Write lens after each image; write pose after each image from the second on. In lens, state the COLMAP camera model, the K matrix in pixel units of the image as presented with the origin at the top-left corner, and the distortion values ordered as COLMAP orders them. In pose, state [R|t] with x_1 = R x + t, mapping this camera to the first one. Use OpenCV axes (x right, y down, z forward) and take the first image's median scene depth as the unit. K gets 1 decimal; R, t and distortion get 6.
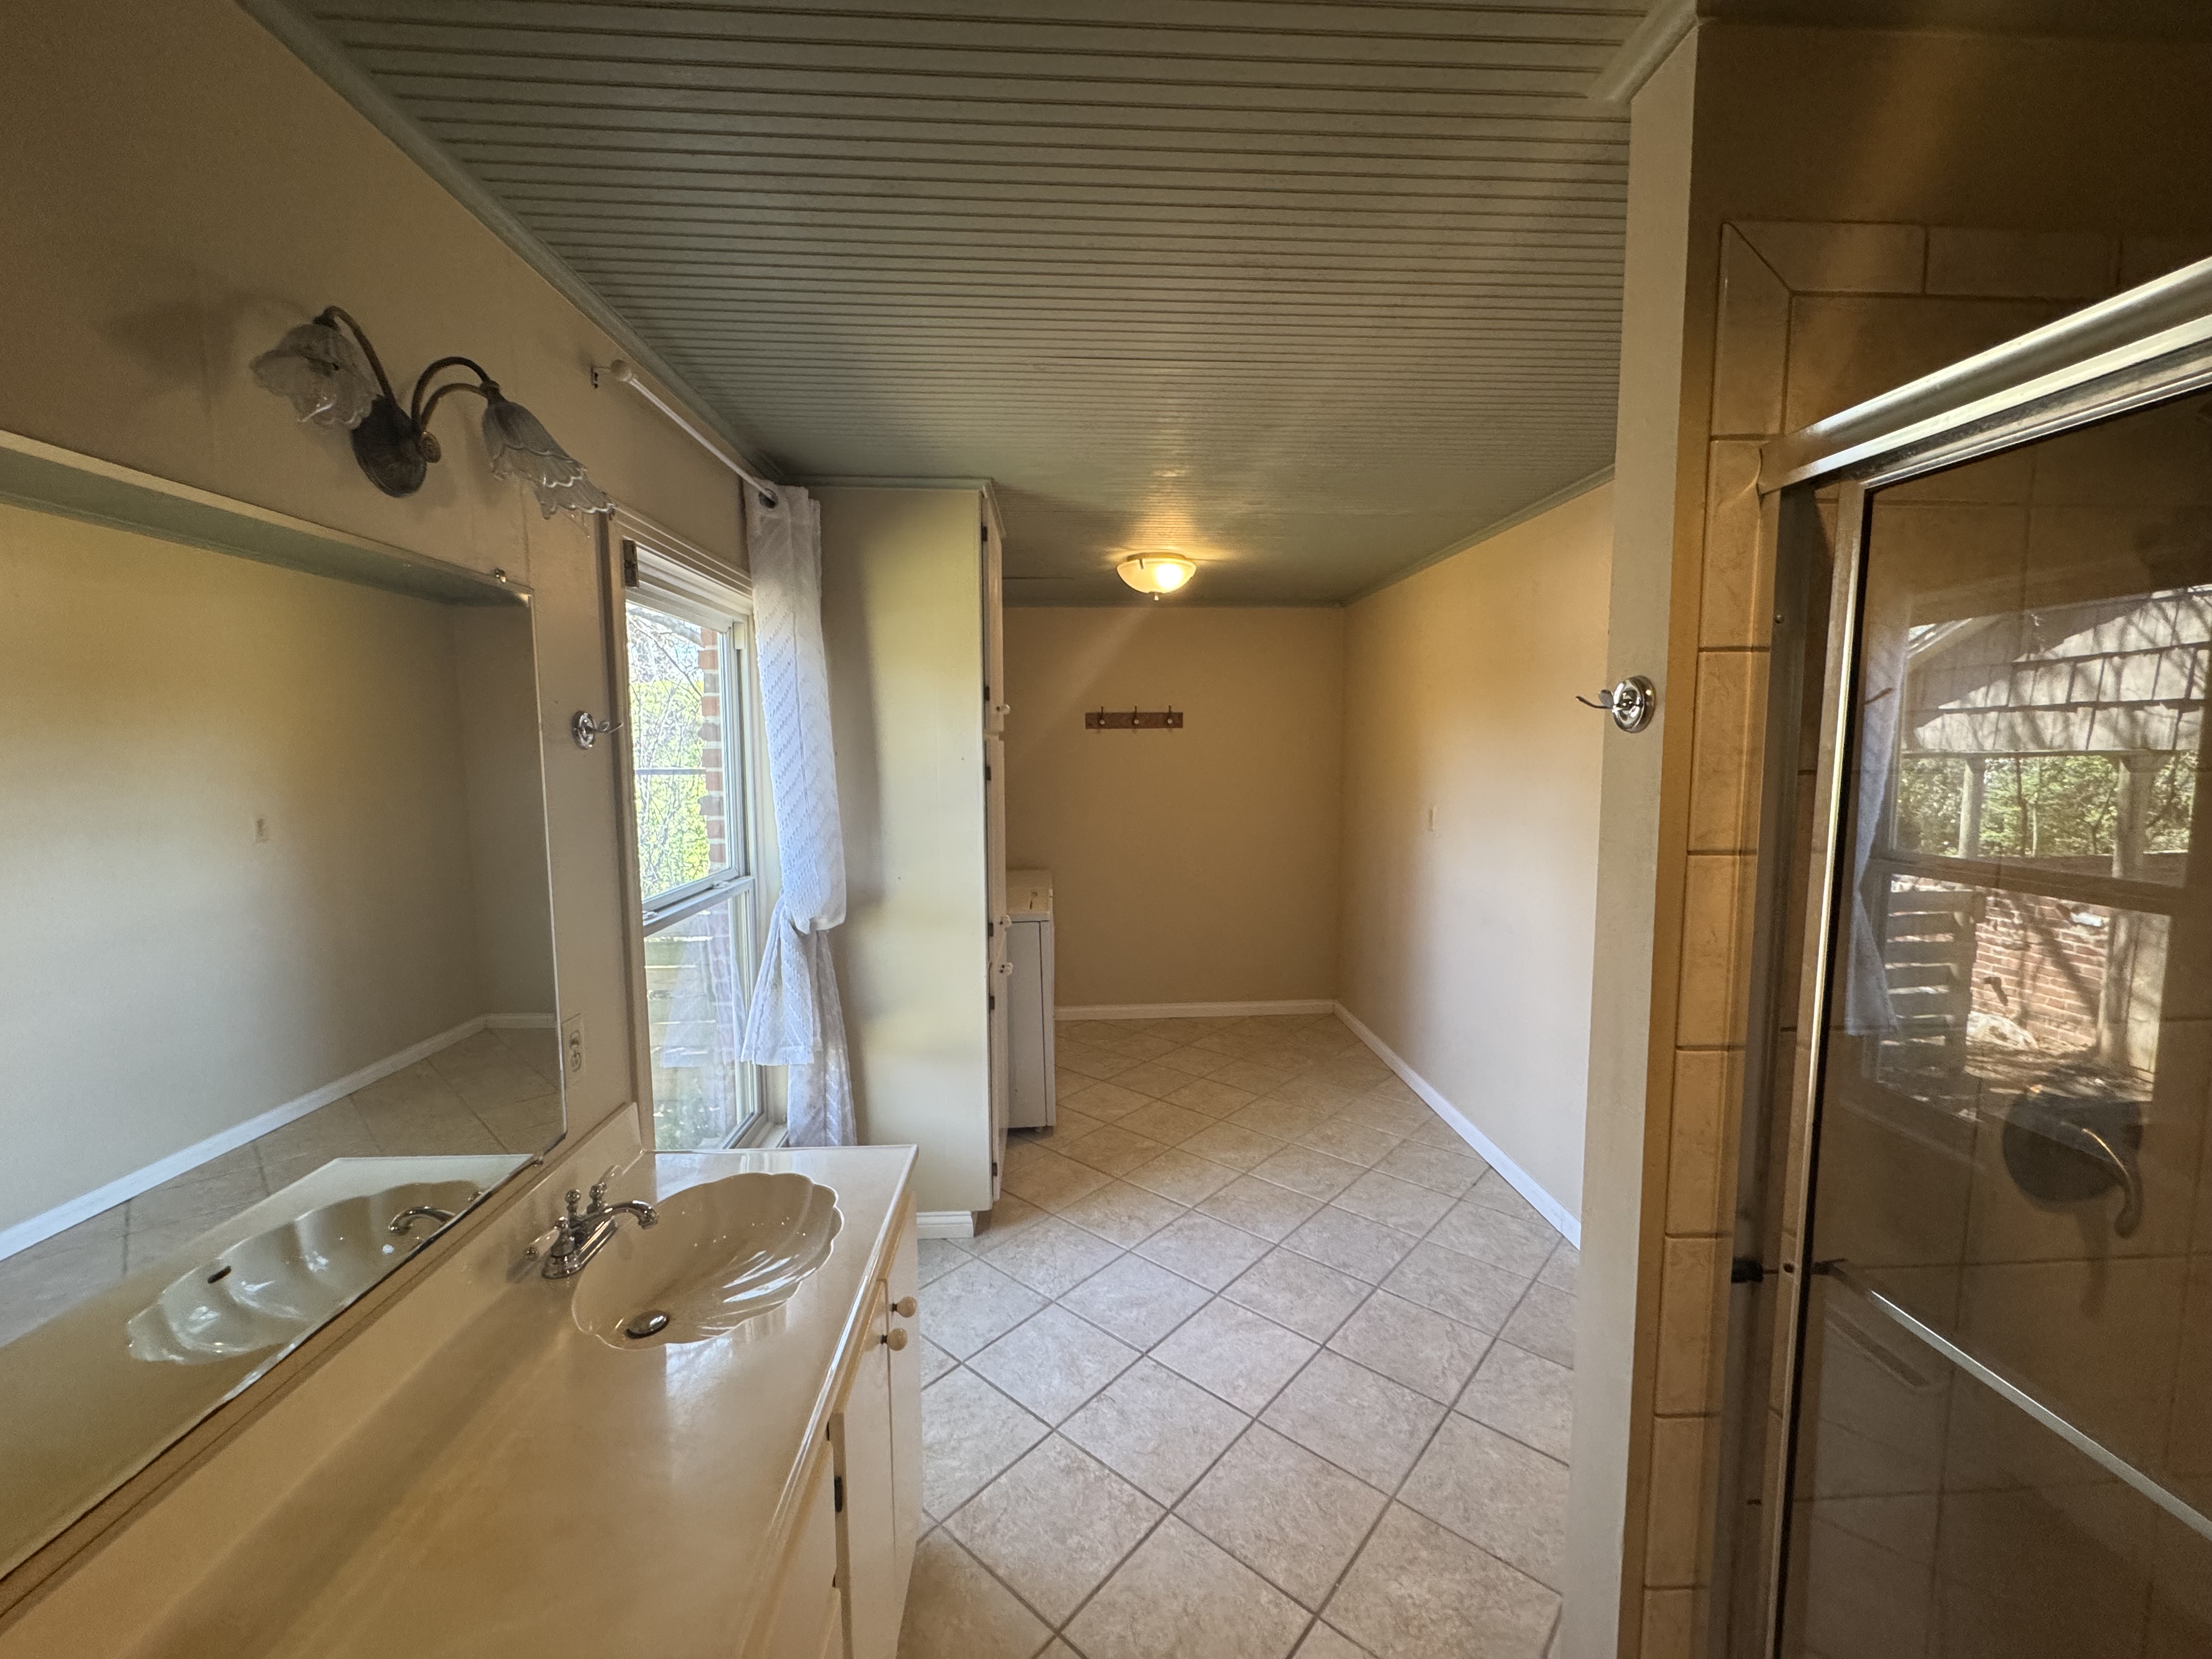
lens RADIAL K [[881.8, 0, 1100.7], [0, 881.8, 826.8], [0, 0, 1]] dist [-0.003332, 0.000521]
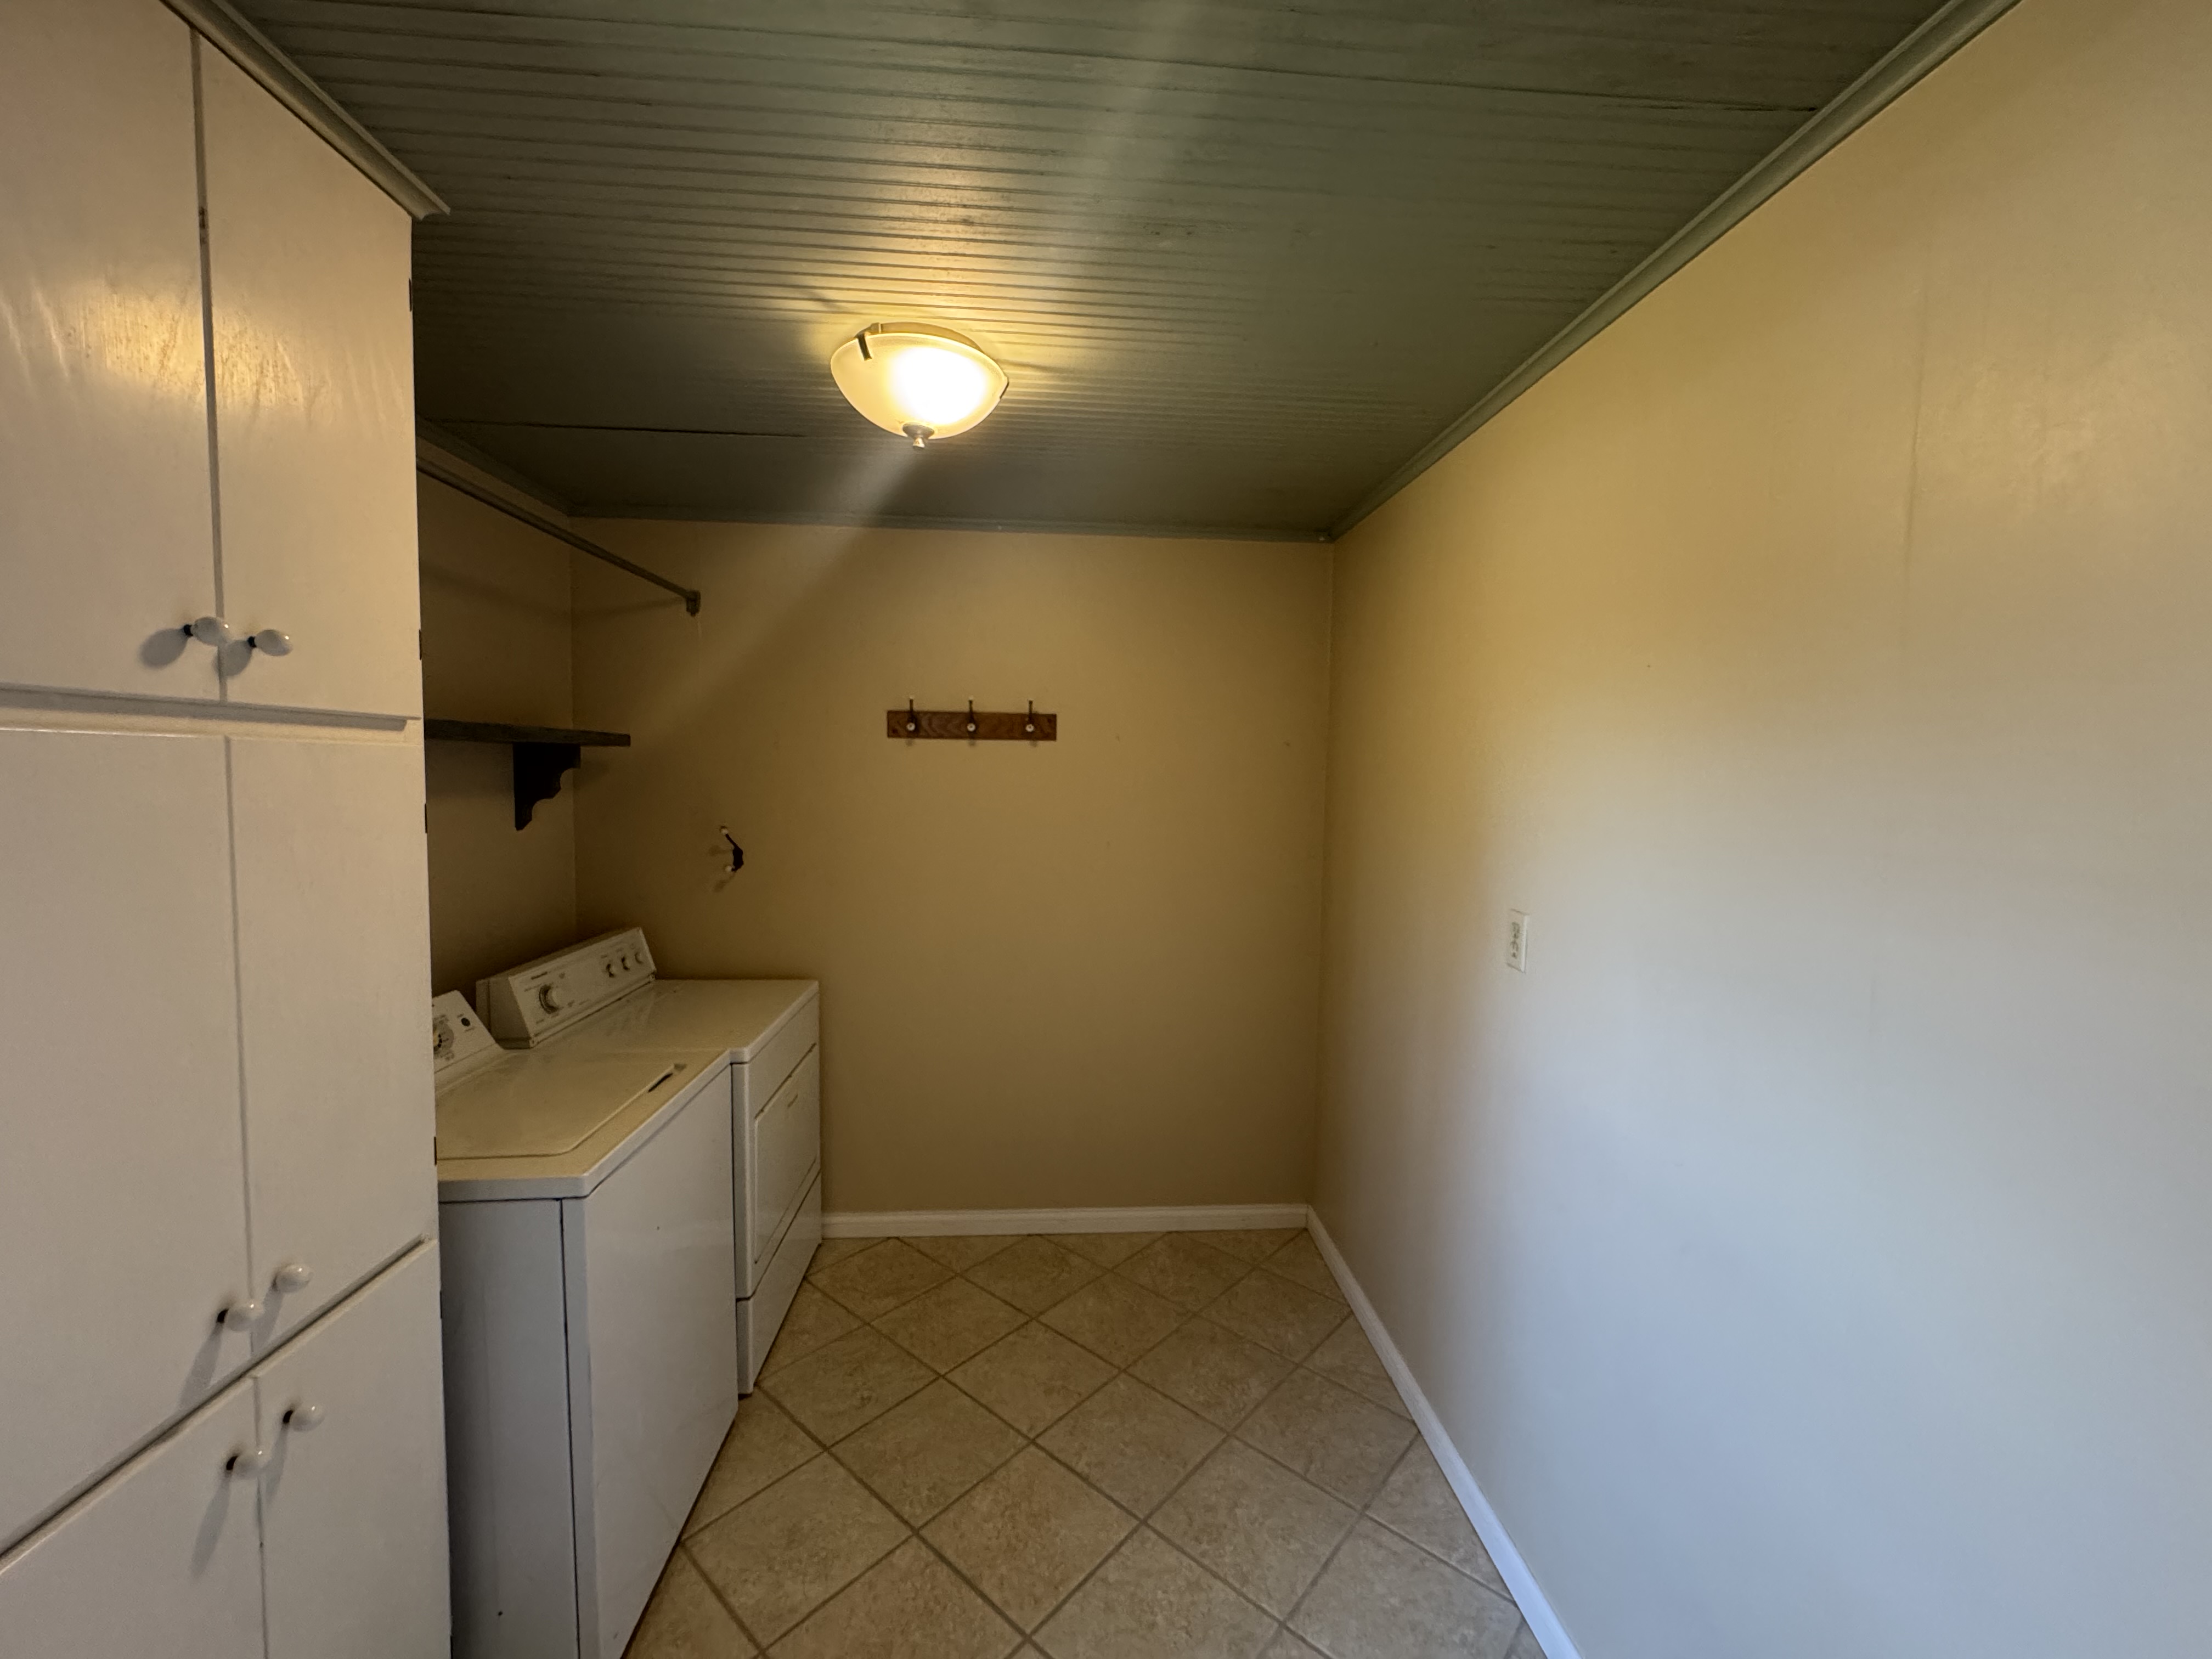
lens RADIAL K [[881.8, 0, 1100.7], [0, 881.8, 826.8], [0, 0, 1]] dist [-0.003332, 0.000521]
pose [[0.999683, 0.023727, 0.008448, 0.121873], [-0.023453, 0.999238, -0.031211, -0.038901], [-0.009182, 0.031003, 0.999477, 0.428680]]
